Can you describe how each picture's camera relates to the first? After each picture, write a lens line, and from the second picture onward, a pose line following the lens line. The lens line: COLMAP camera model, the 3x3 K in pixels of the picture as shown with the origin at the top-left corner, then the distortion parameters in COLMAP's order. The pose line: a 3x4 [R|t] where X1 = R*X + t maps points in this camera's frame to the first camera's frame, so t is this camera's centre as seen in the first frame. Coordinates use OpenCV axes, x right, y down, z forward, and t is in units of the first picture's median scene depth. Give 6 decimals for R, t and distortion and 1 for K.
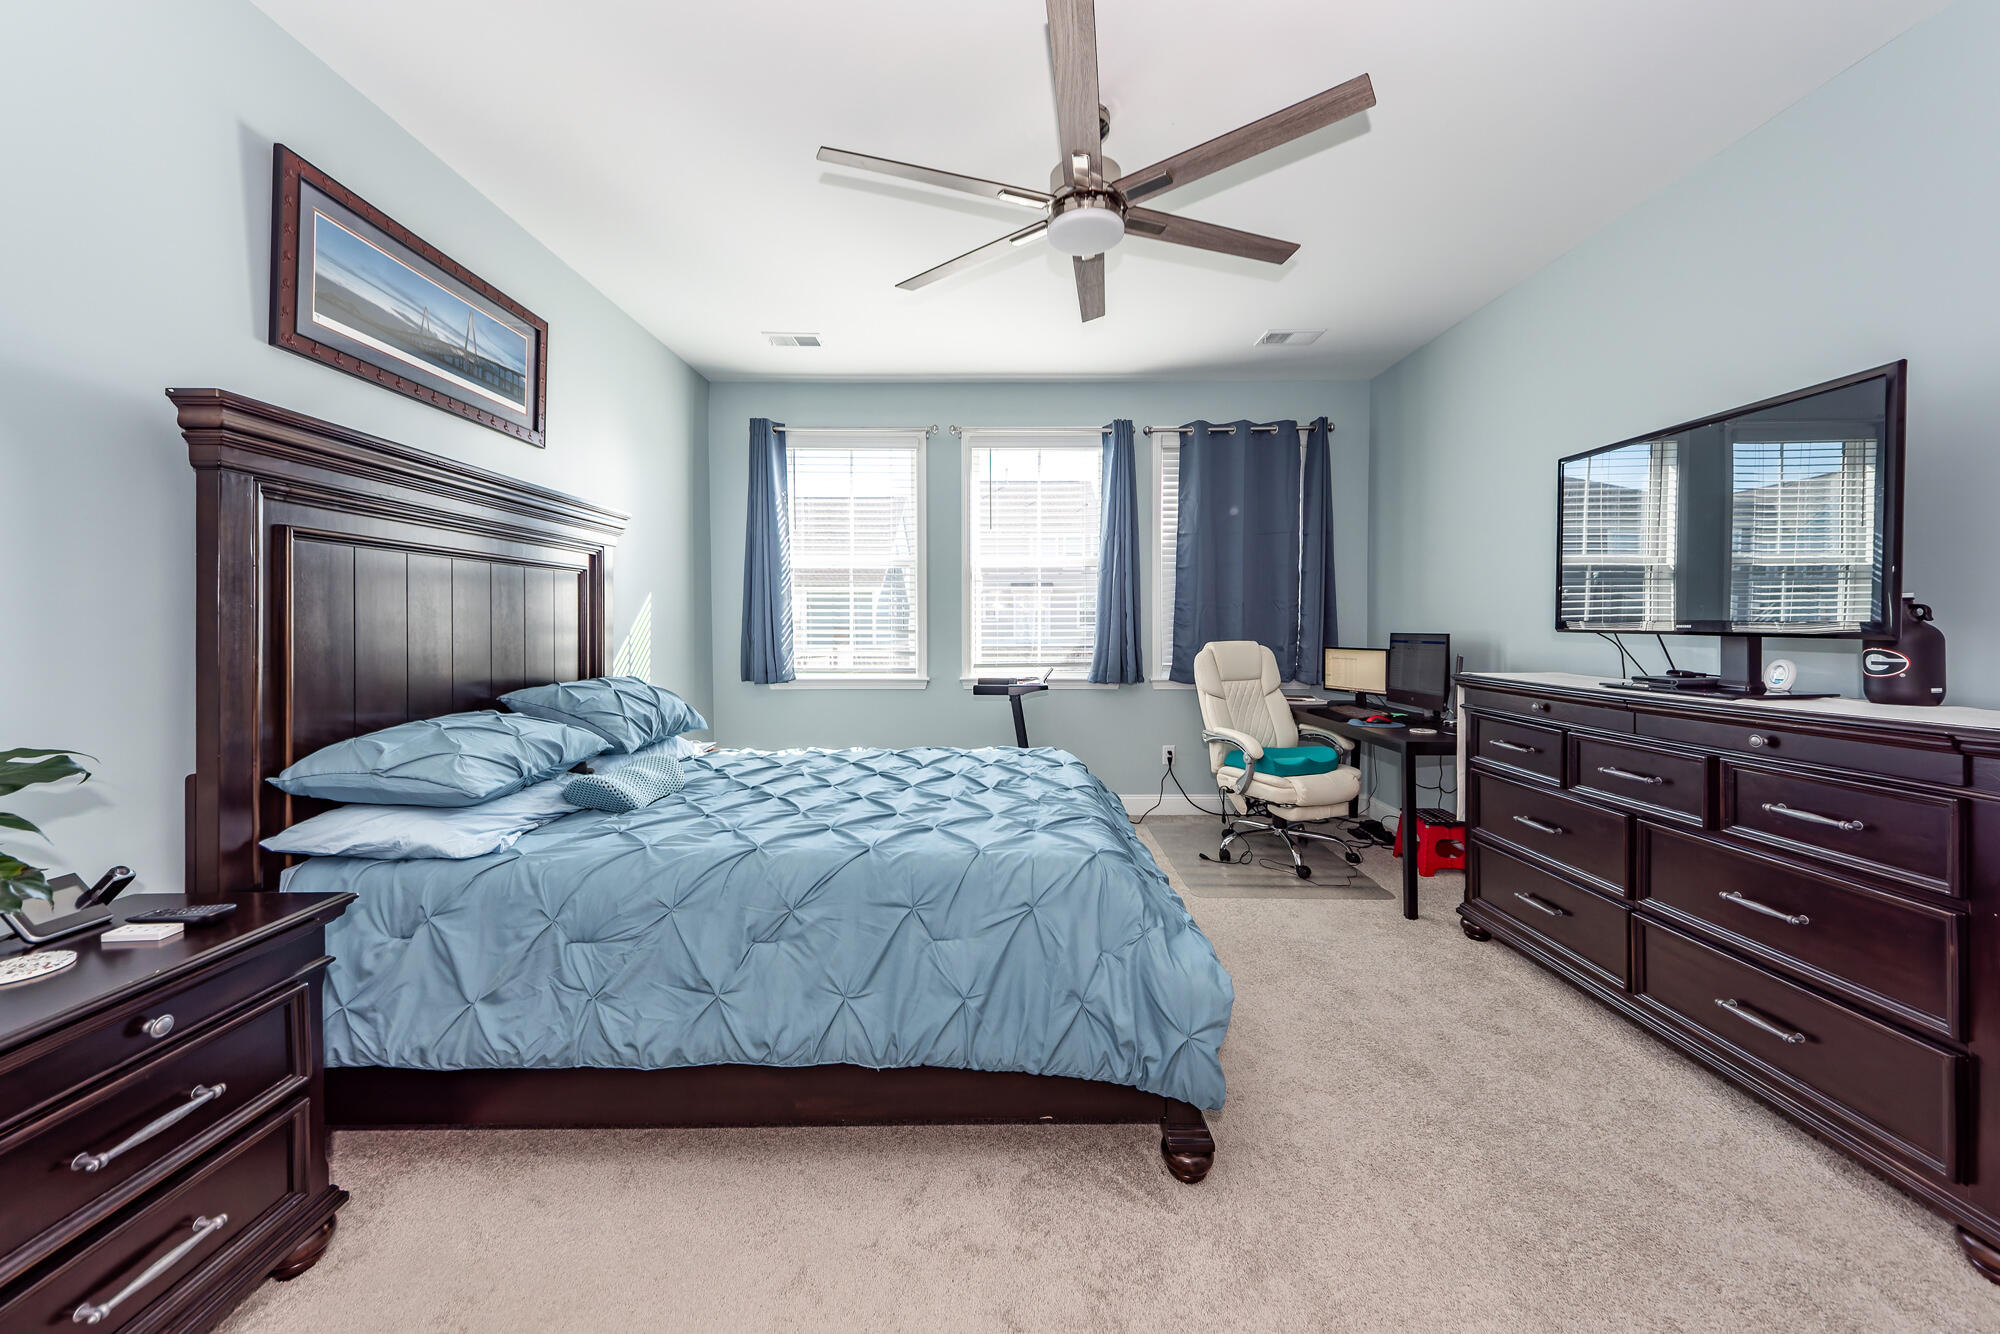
lens RADIAL K [[728.2, 0, 1010.5], [0, 728.2, 631.6], [0, 0, 1]] dist [0.032906, -0.013321]
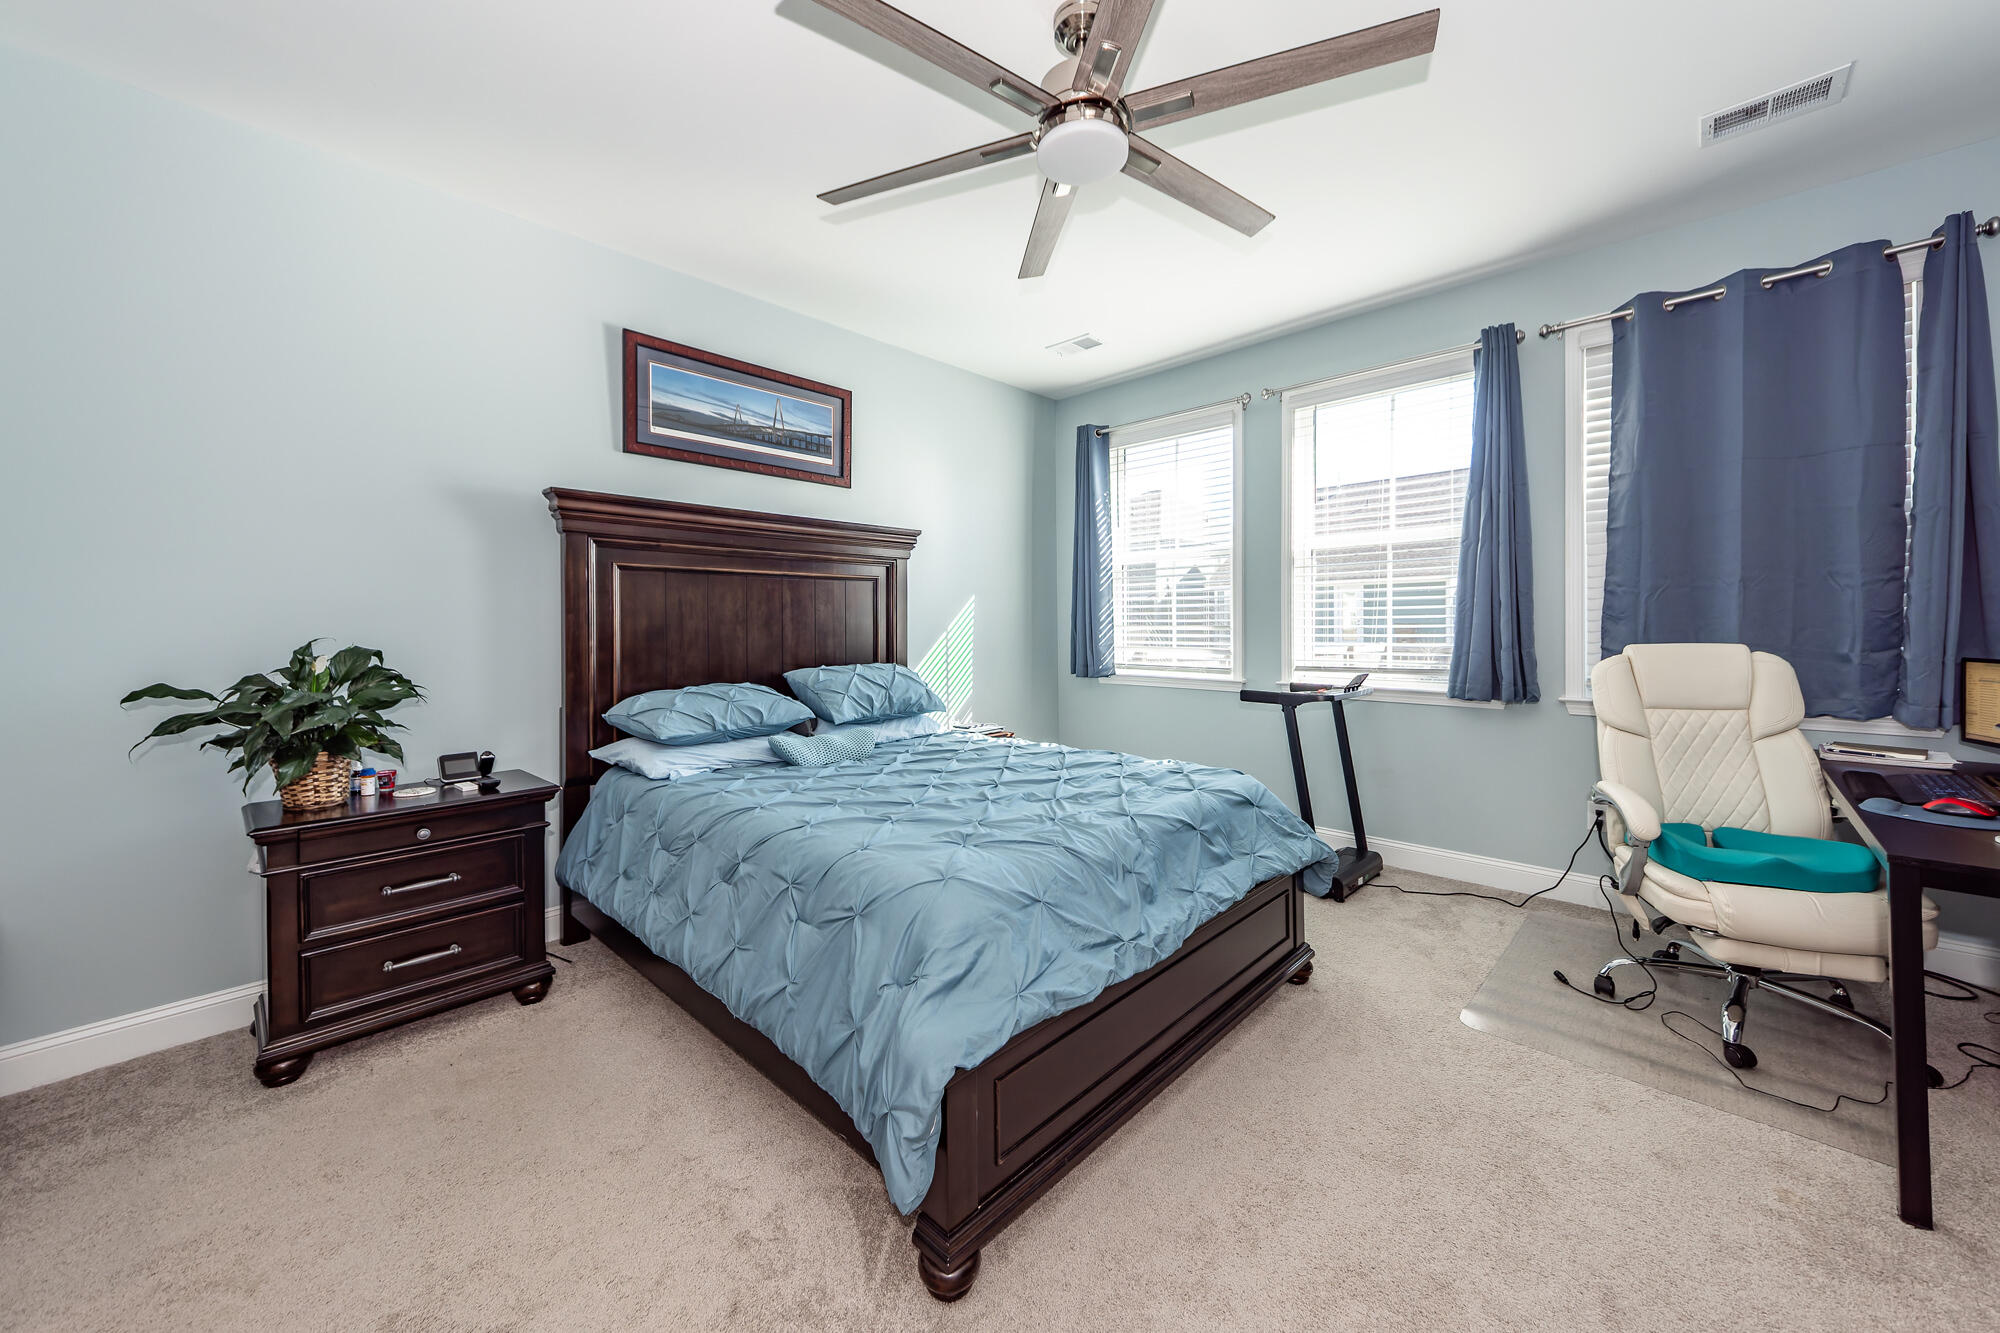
lens RADIAL K [[728.2, 0, 1010.5], [0, 728.2, 631.1], [0, 0, 1]] dist [0.032906, -0.013321]
pose [[0.725563, 0.004464, -0.688142, 0.343081], [-0.001723, 0.999988, 0.004670, 0.000505], [0.688154, -0.002203, 0.725561, 0.183819]]
